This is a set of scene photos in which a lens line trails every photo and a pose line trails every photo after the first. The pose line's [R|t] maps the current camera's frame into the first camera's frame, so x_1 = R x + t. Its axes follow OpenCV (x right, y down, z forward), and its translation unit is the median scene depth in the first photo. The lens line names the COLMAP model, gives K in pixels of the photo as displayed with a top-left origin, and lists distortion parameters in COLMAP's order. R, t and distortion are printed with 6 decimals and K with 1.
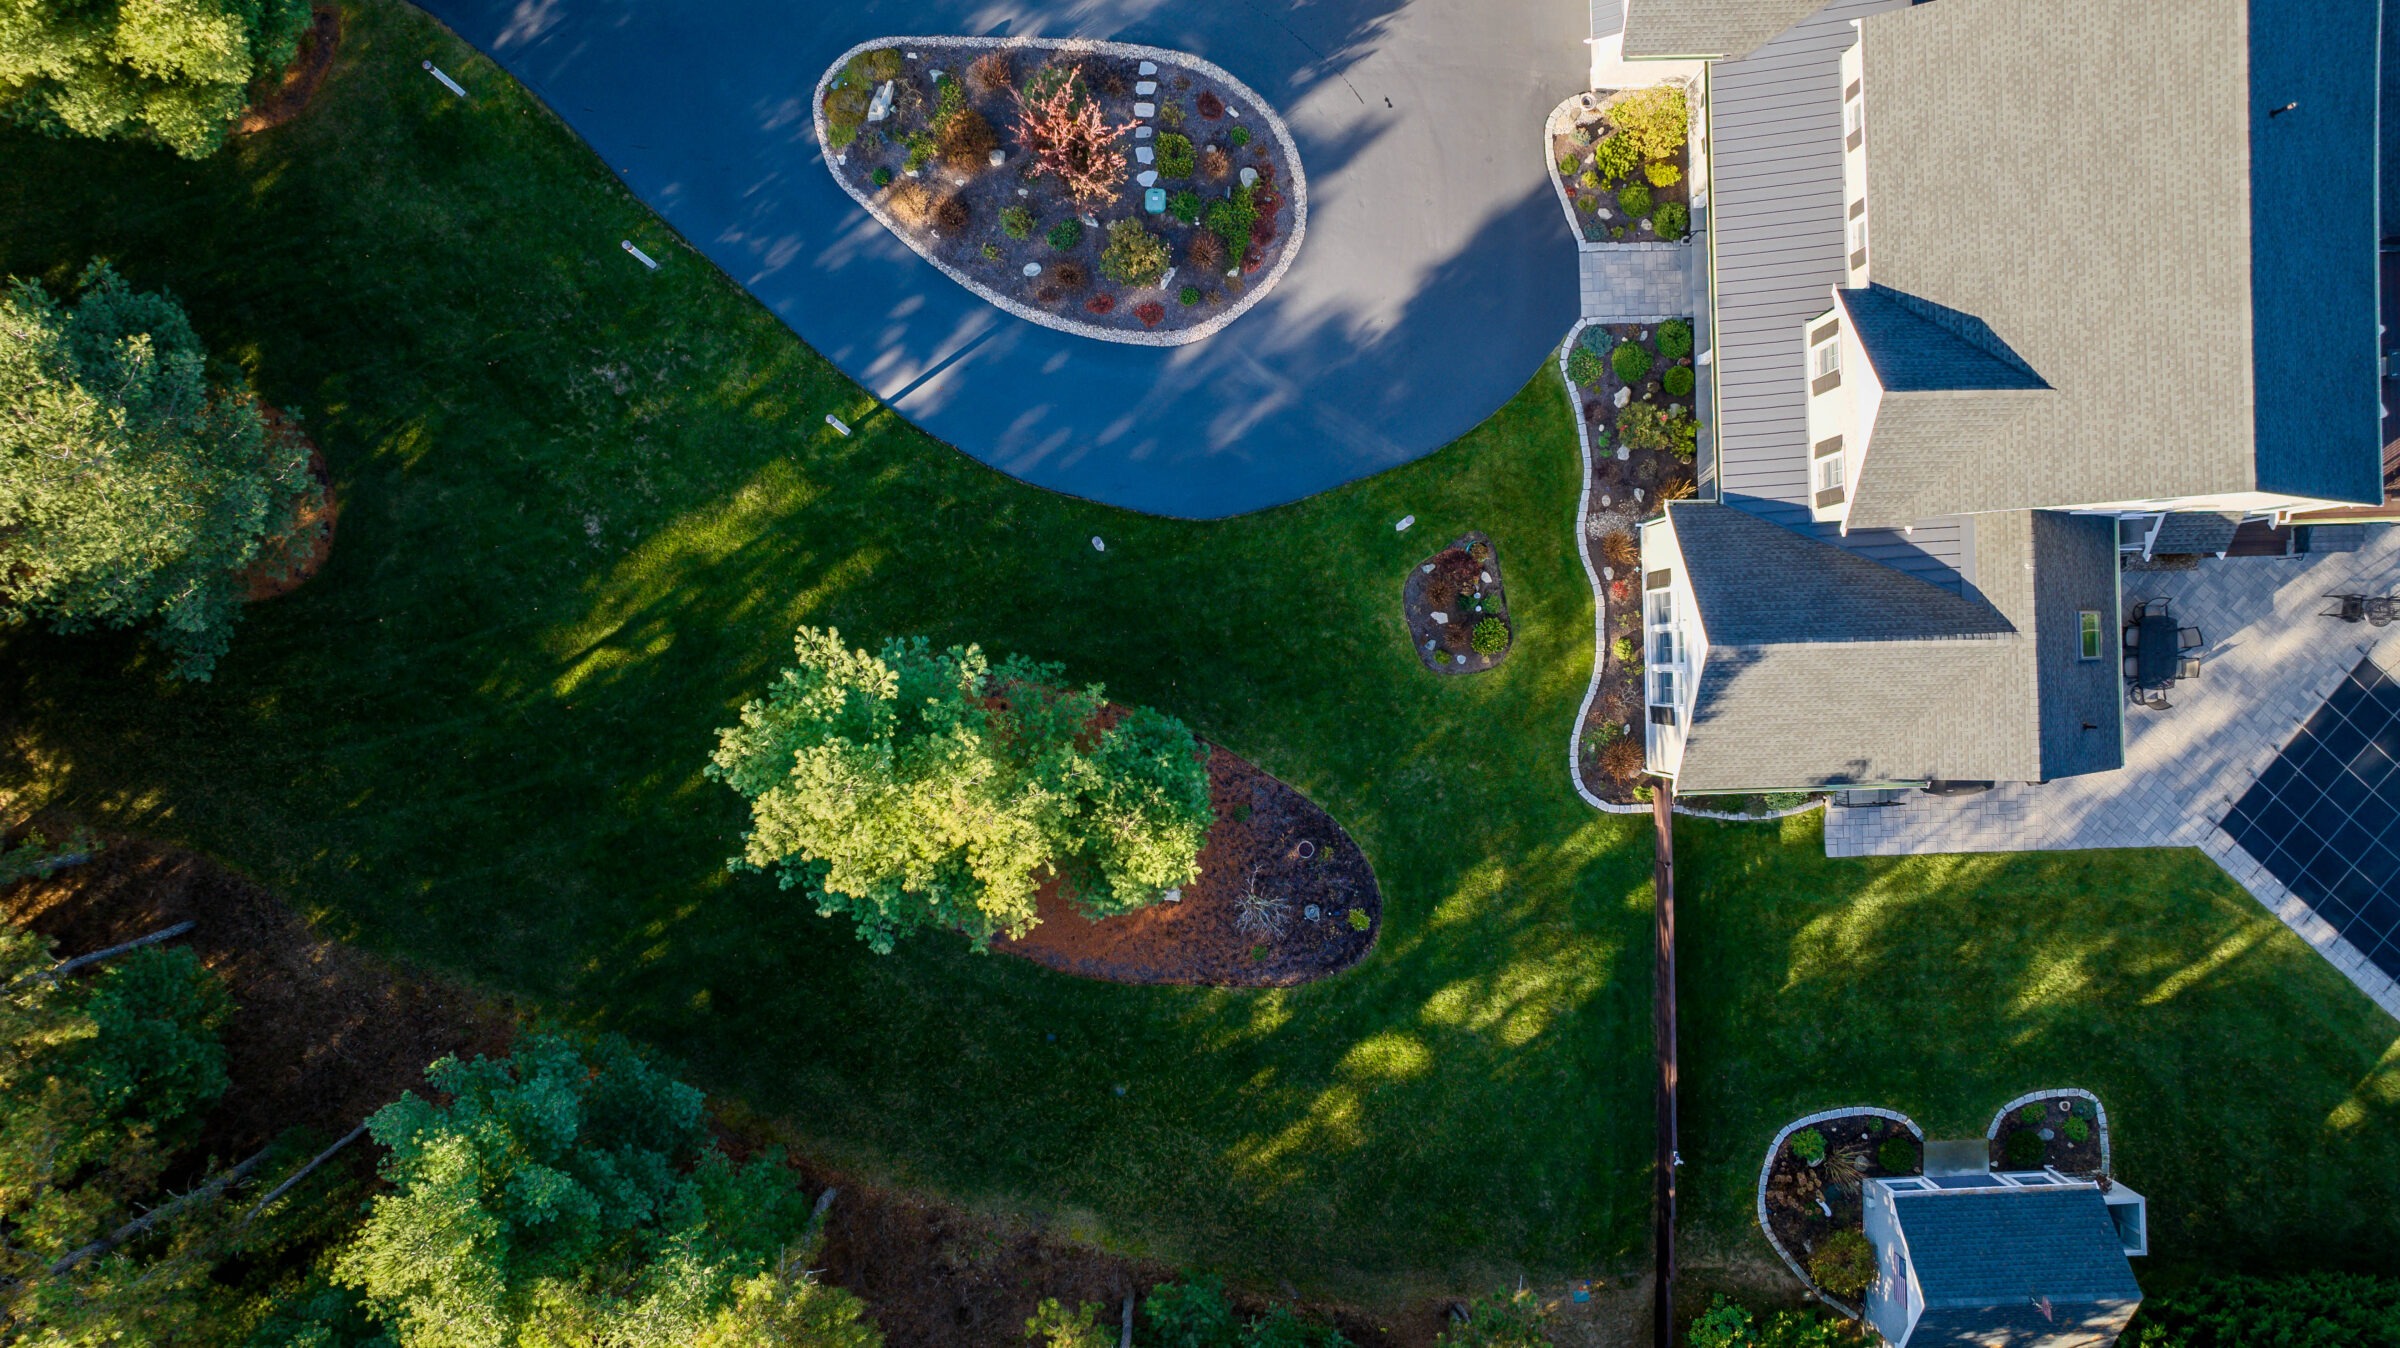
lens RADIAL K [[1702.1, 0, 1203.2], [0, 1702.1, 672.8], [0, 0, 1]] dist [-0.036872, 0.043854]
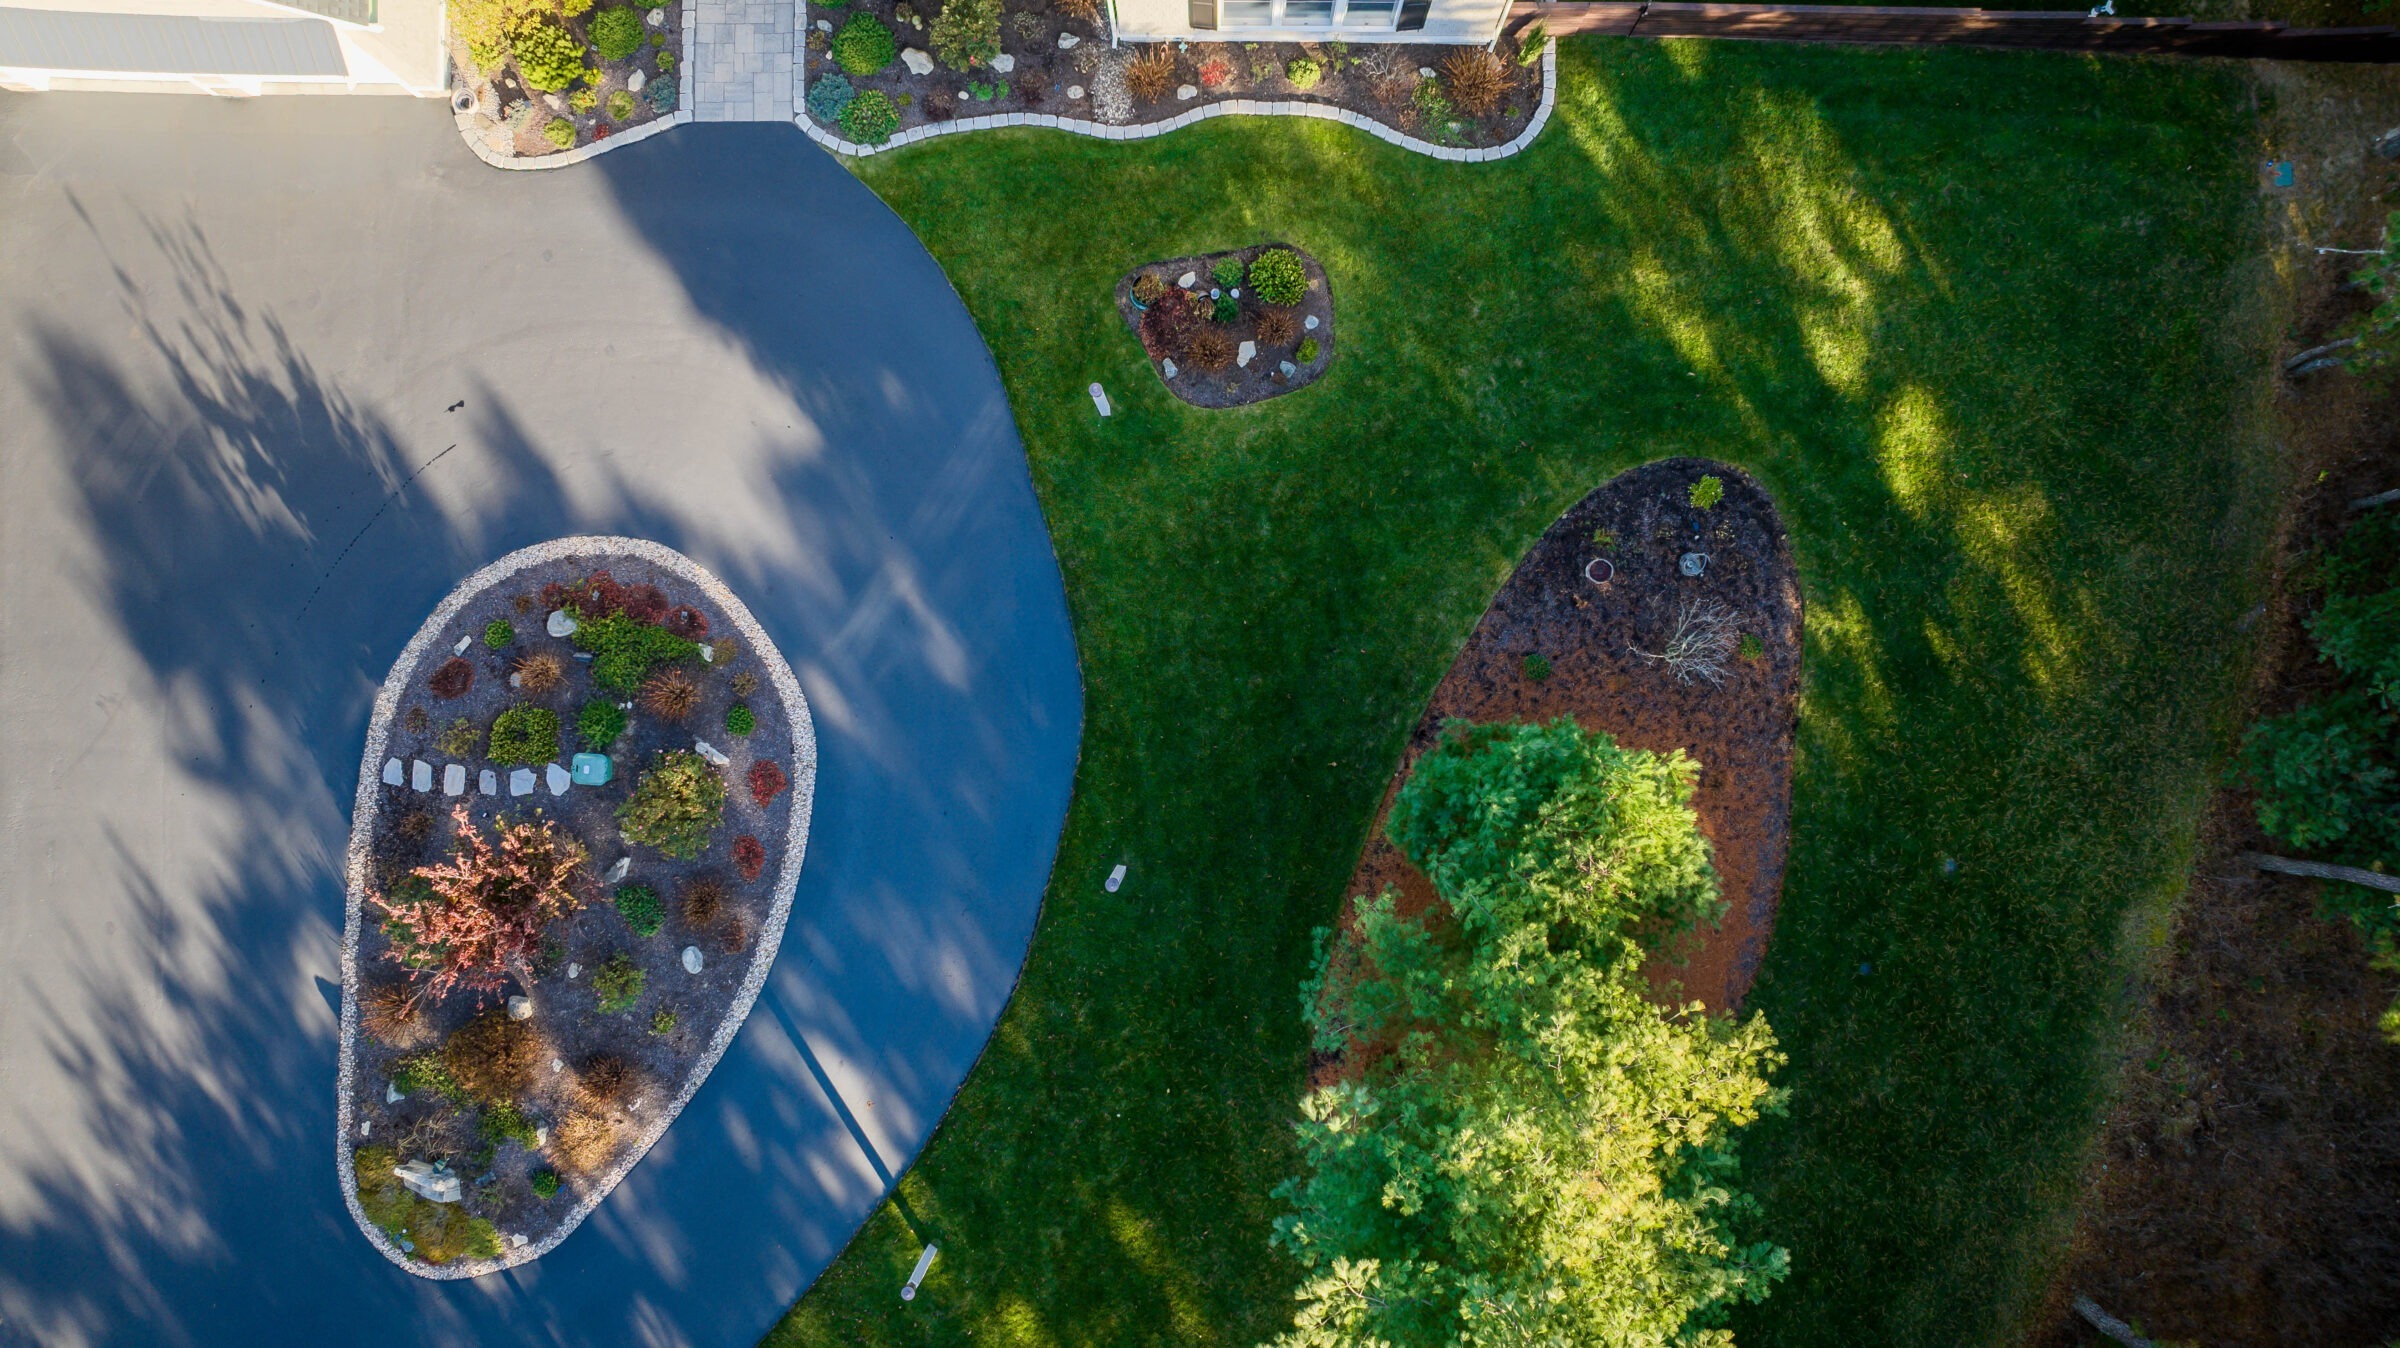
lens RADIAL K [[1702.1, 0, 1202.3], [0, 1702.1, 674.6], [0, 0, 1]] dist [-0.036872, 0.043854]
pose [[0.033318, -0.999439, -0.003505, 0.017779], [0.999436, 0.033332, -0.004100, -0.042637], [0.004215, -0.003367, 0.999985, 0.348438]]
